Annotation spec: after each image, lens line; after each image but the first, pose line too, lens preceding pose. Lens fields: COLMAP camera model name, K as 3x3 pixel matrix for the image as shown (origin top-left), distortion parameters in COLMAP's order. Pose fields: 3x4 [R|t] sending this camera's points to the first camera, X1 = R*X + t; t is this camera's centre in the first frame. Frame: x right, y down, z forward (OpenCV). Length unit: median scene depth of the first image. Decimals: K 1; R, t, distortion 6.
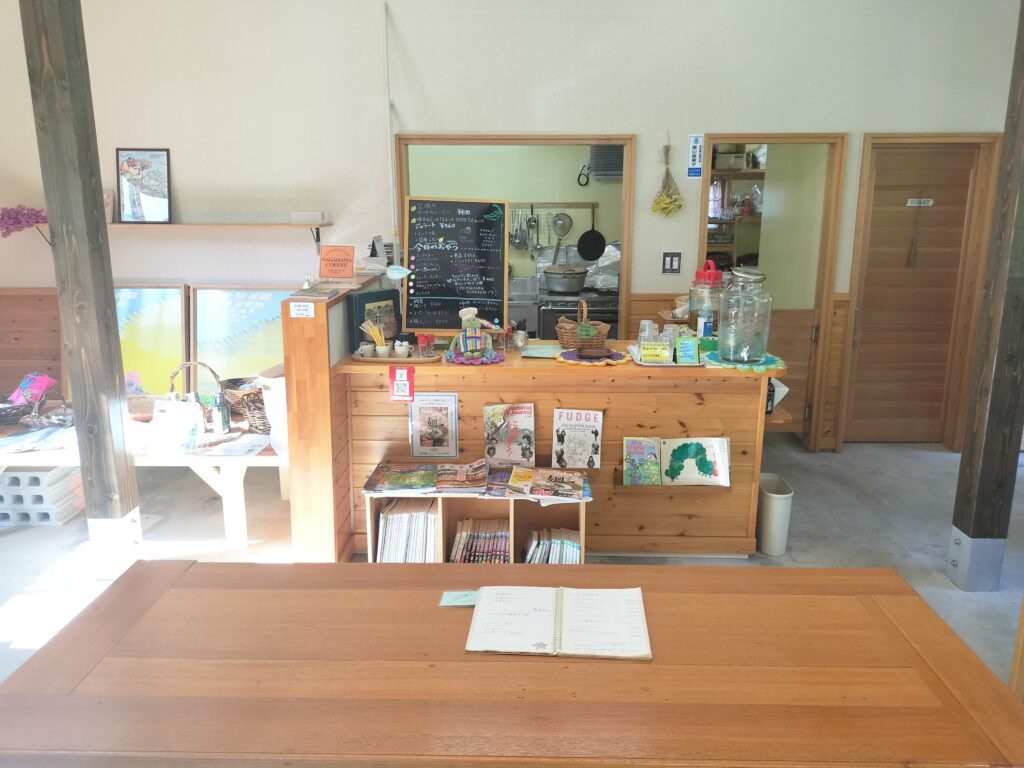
lens RADIAL K [[794.3, 0, 513.1], [0, 794.3, 379.1], [0, 0, 1]] dist [0.020788, -0.022337]
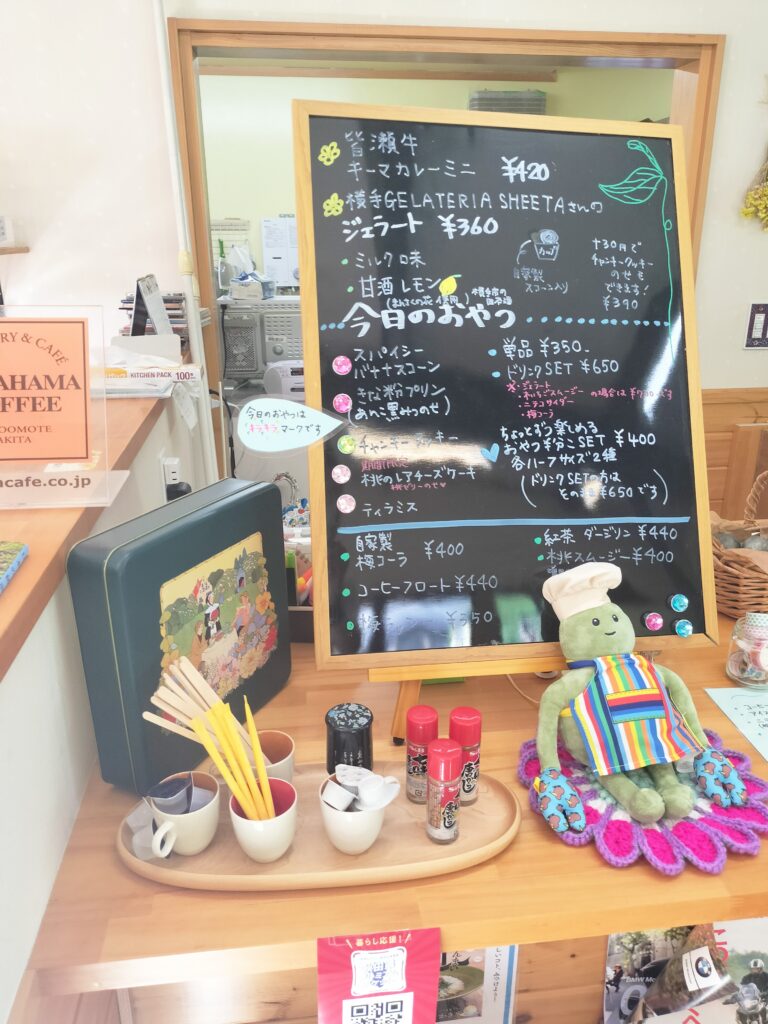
lens RADIAL K [[794.3, 0, 383.2], [0, 794.3, 520.5], [0, 0, 1]] dist [0.020788, -0.022337]
pose [[0.988708, -0.055512, 0.139196, -0.149485], [0.038586, 0.991844, 0.121479, -0.133840], [-0.144804, -0.114736, 0.982786, 0.752193]]
